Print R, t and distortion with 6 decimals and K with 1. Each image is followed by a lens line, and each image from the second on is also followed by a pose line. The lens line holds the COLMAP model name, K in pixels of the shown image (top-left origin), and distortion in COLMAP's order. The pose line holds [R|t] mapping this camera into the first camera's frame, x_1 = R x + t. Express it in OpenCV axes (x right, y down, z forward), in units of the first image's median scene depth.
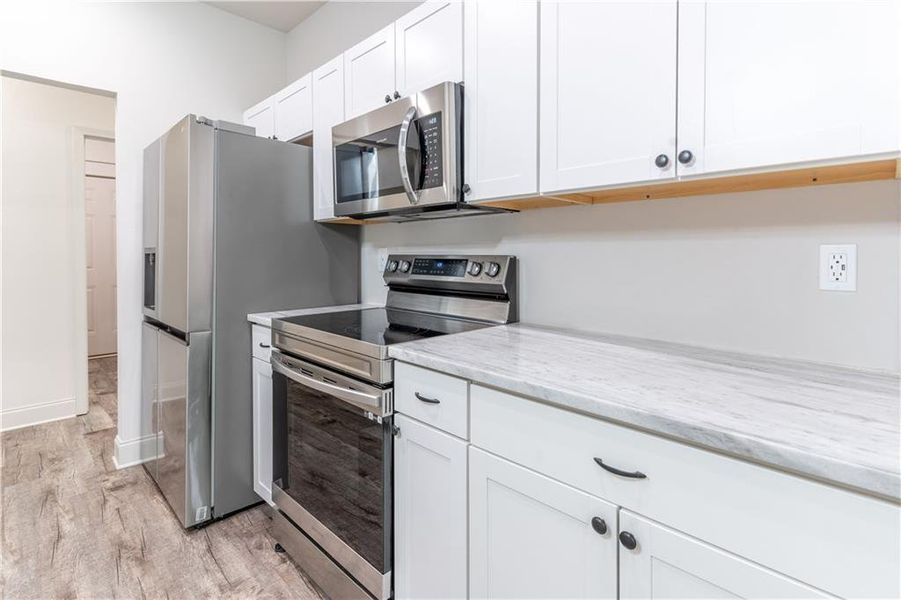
lens RADIAL K [[450.6, 0, 451.3], [0, 450.6, 263.5], [0, 0, 1]] dist [0.001559, -0.000815]
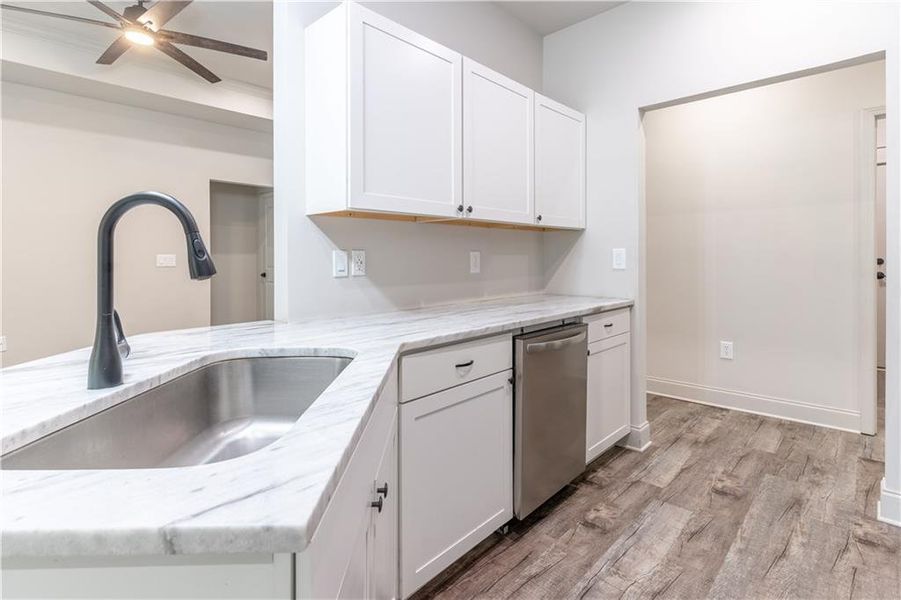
lens RADIAL K [[442.7, 0, 450.4], [0, 442.7, 259.2], [0, 0, 1]] dist [-0.000349, 0.000175]
pose [[0.039270, 0.005433, -0.999214, 0.018419], [-0.011158, 0.999925, 0.004998, -0.003543], [0.999166, 0.010953, 0.039328, 0.256250]]
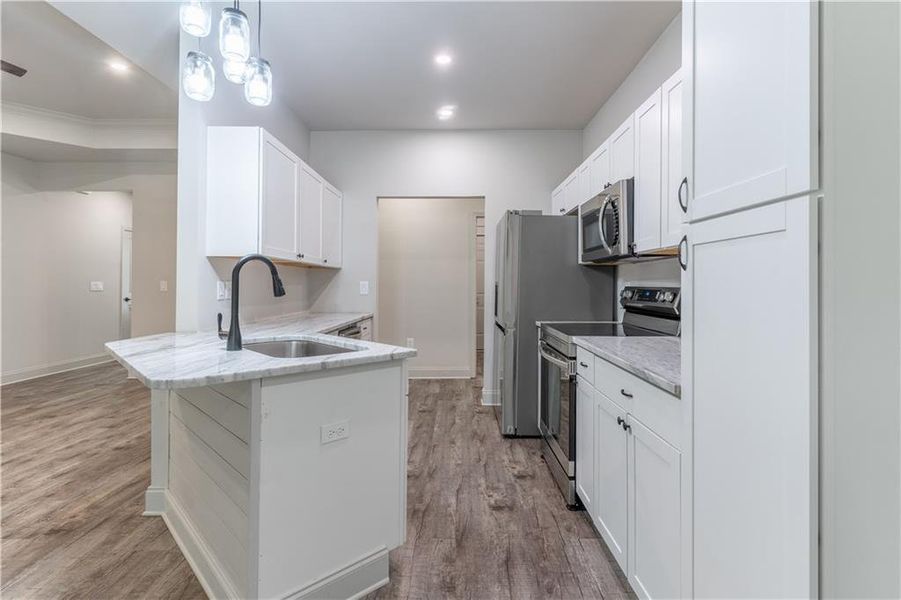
lens RADIAL K [[419.6, 0, 424.2], [0, 419.6, 284.9], [0, 0, 1]] dist [-0.000098, 0.000001]
pose [[0.659845, 0.001293, -0.751400, 0.459069], [-0.016514, 0.999782, -0.012781, 0.002729], [0.751220, 0.020842, 0.659723, -0.361528]]
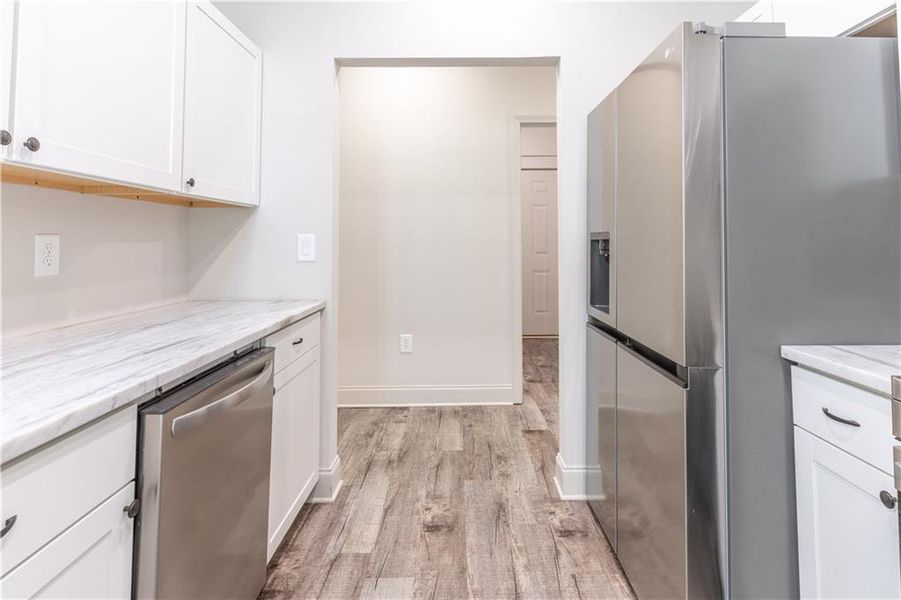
lens RADIAL K [[460.9, 0, 473.4], [0, 460.9, 220.8], [0, 0, 1]] dist [-0.002188, -0.000362]
pose [[0.736055, -0.033314, -0.676101, -0.339739], [-0.008303, 0.998269, -0.058228, -0.007328], [0.676870, 0.048473, 0.734505, 0.304593]]
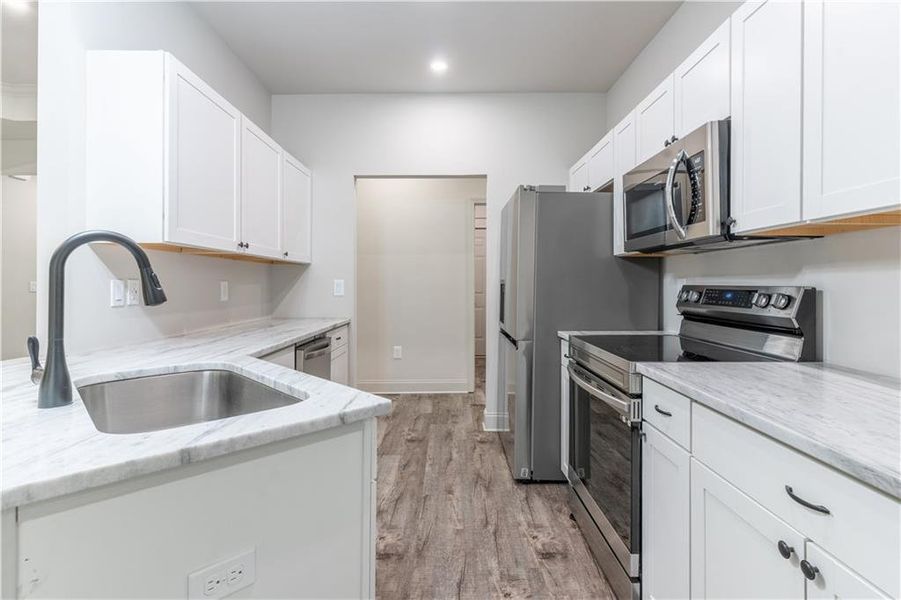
lens RADIAL K [[426.8, 0, 433.2], [0, 426.8, 286.1], [0, 0, 1]] dist [0.000972, 0.000407]
pose [[0.689158, 0.003023, -0.724605, 0.189150], [-0.012497, 0.999892, -0.007714, -0.002468], [0.724503, 0.014372, 0.689122, -0.105522]]
